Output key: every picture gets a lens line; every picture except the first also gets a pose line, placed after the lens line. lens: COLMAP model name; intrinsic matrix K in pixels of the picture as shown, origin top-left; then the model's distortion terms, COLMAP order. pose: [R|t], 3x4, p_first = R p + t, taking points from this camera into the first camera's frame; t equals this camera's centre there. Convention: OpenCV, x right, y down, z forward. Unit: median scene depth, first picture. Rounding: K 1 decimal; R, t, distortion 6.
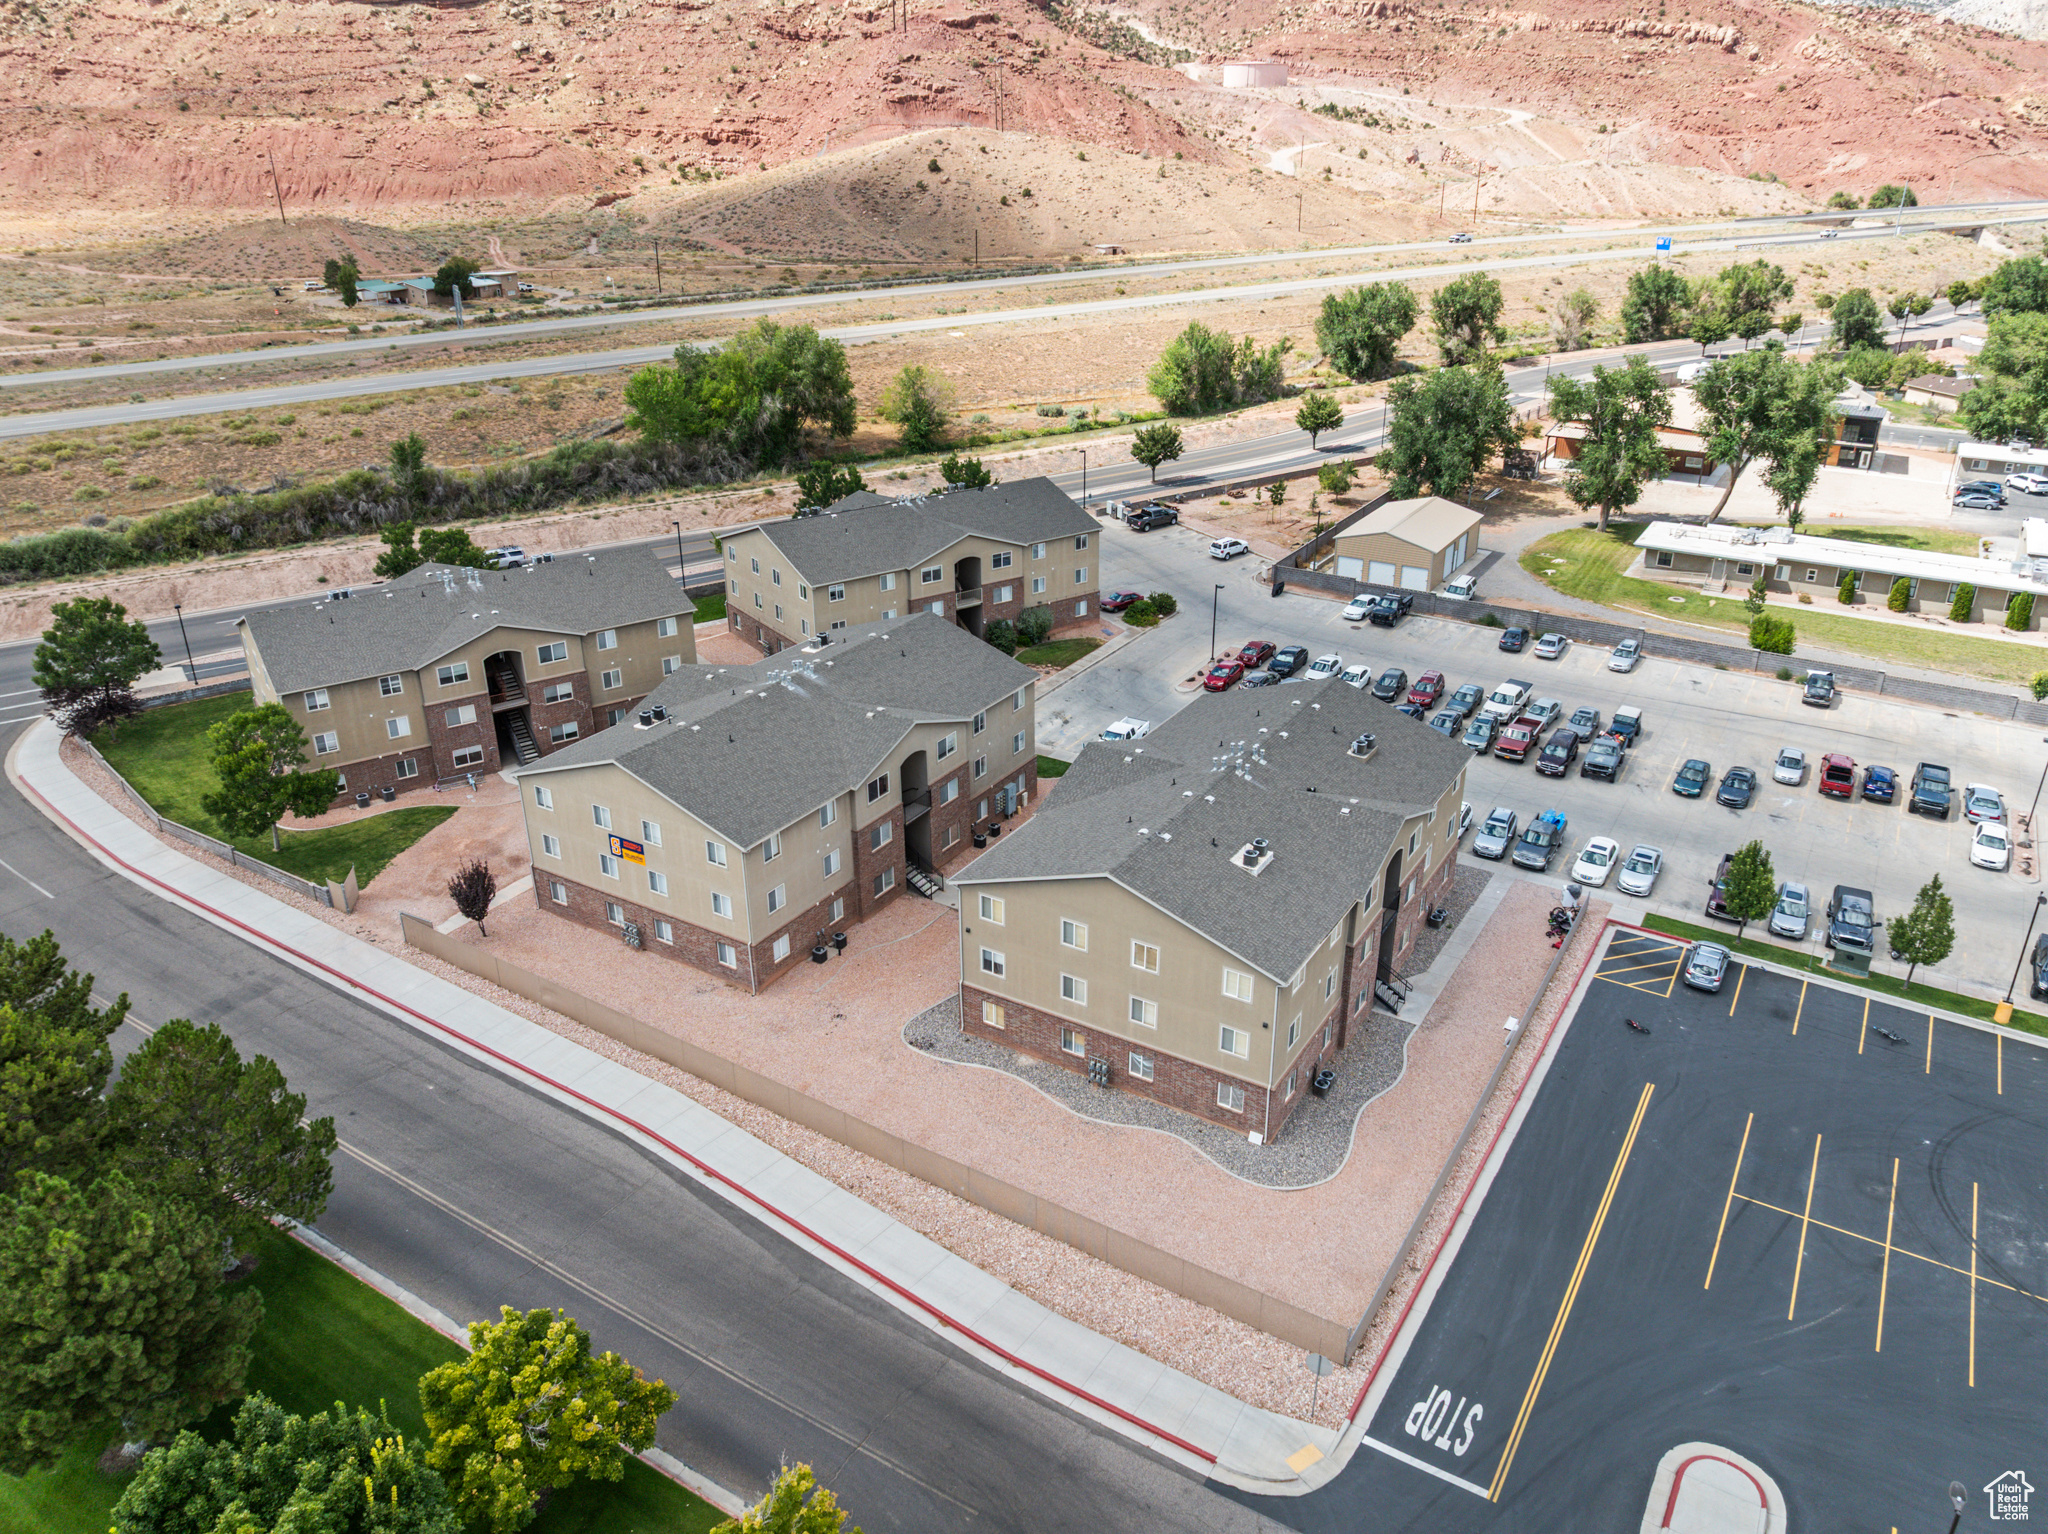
lens RADIAL K [[1438.9, 0, 1034.6], [0, 1438.9, 755.7], [0, 0, 1]] dist [-0.052216, 0.028606]
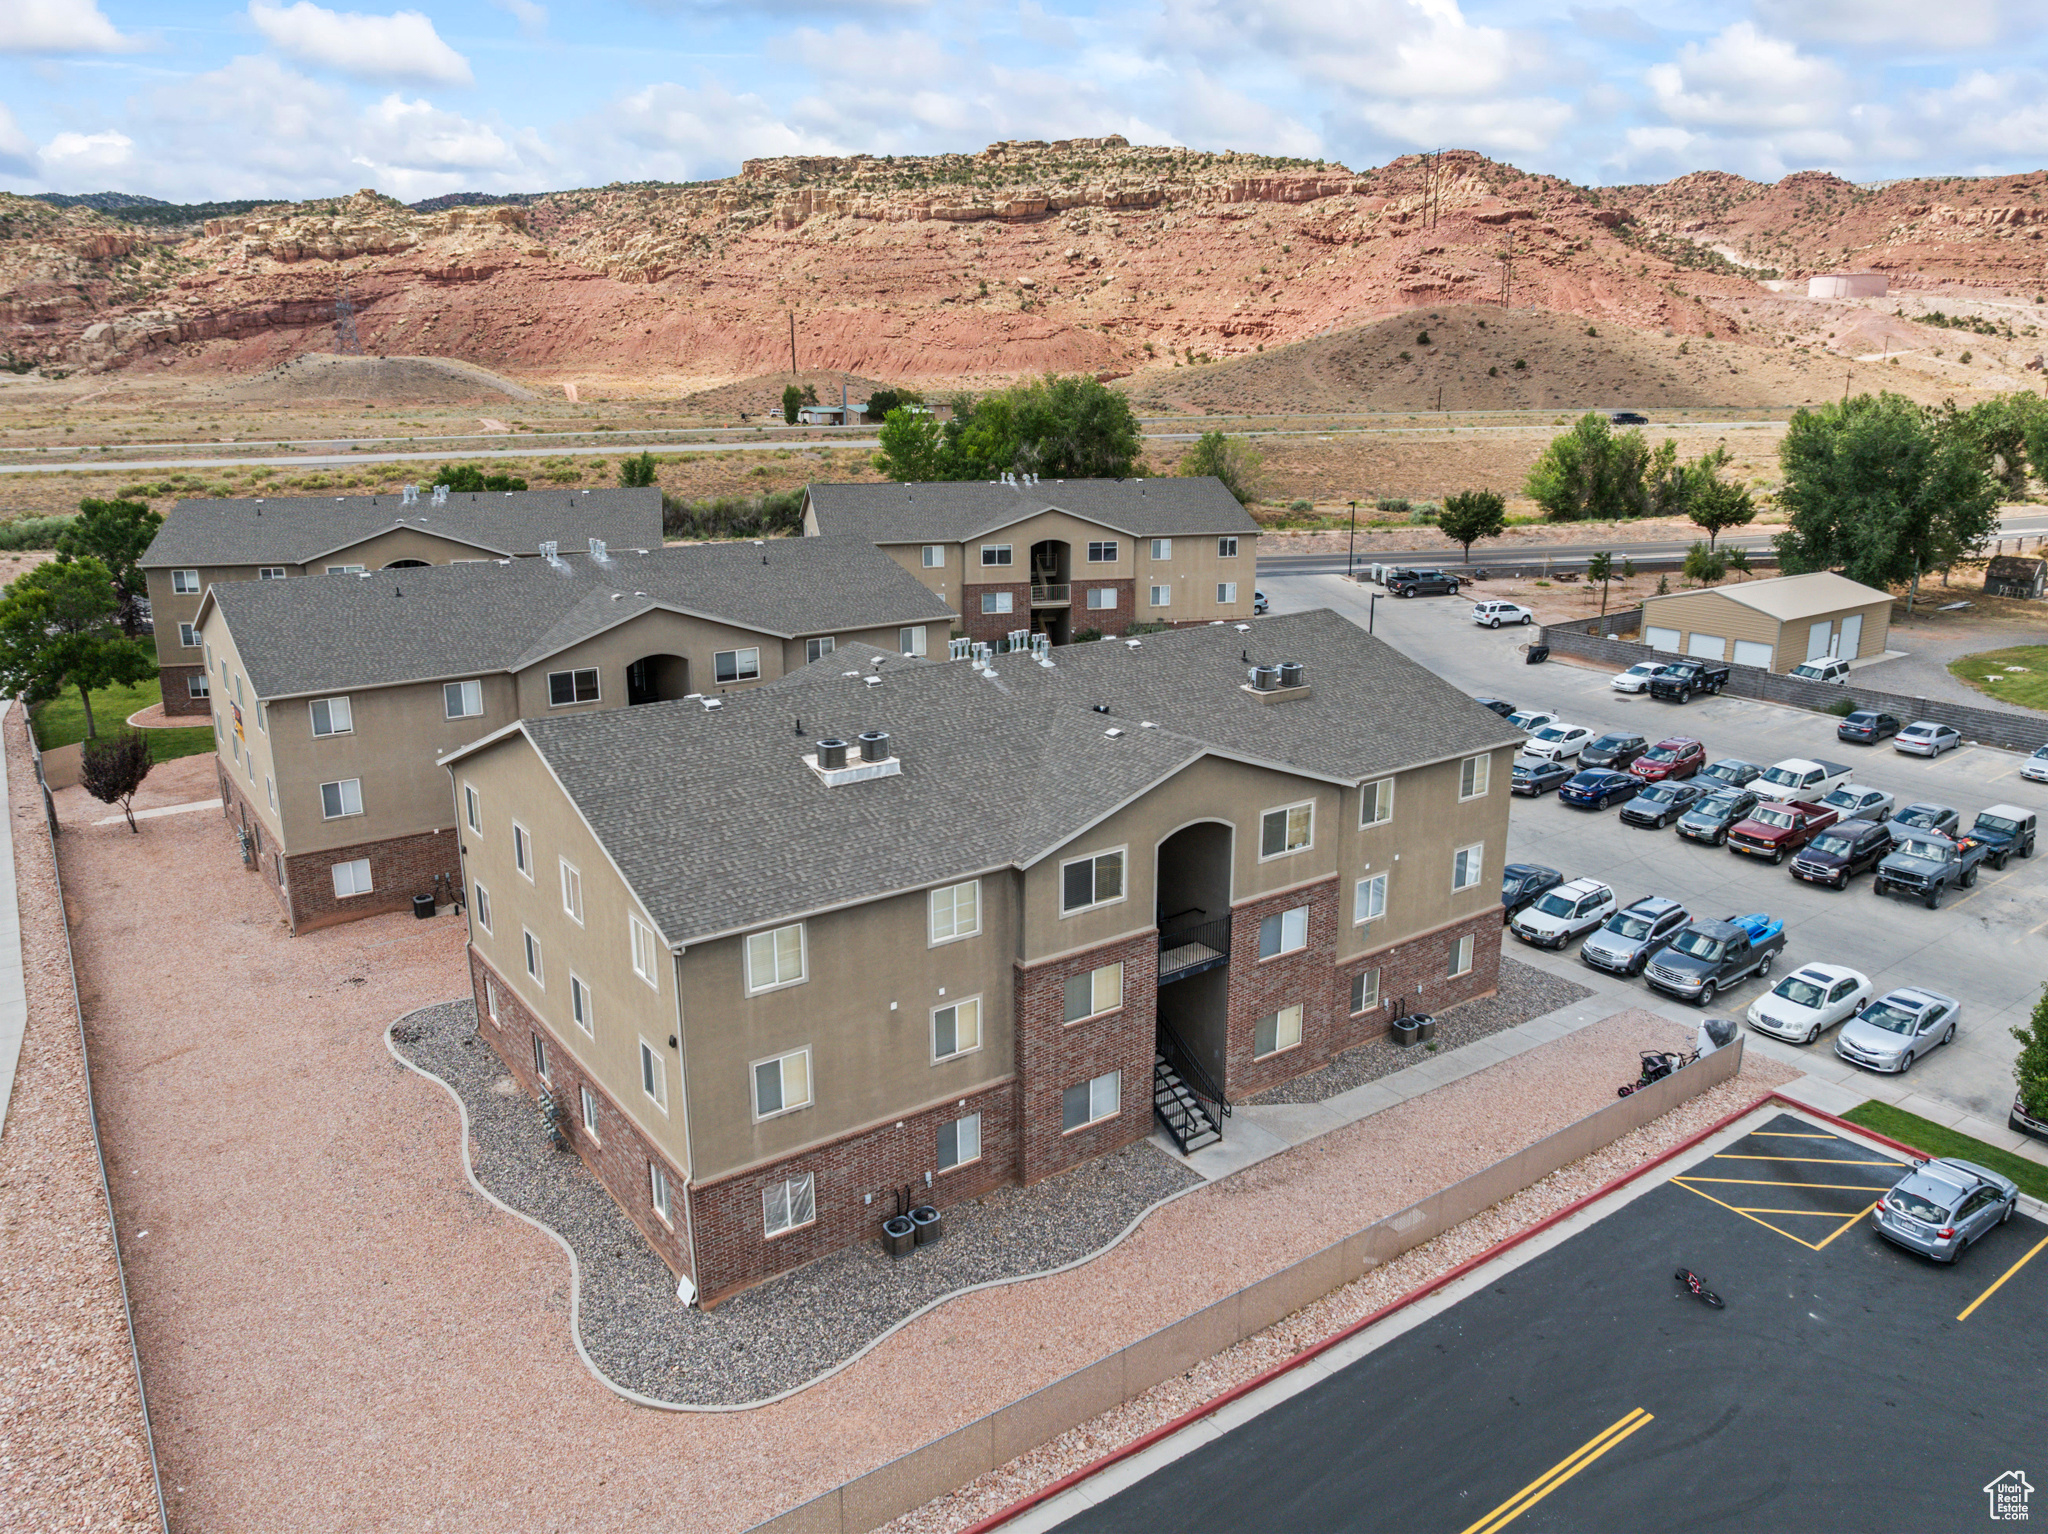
lens RADIAL K [[1438.9, 0, 1036.9], [0, 1438.9, 757.3], [0, 0, 1]] dist [-0.052216, 0.028606]
pose [[0.926834, 0.101898, -0.361381, 0.127894], [-0.156751, 0.979593, -0.125804, 0.039653], [0.341187, 0.173246, 0.923892, 0.168712]]
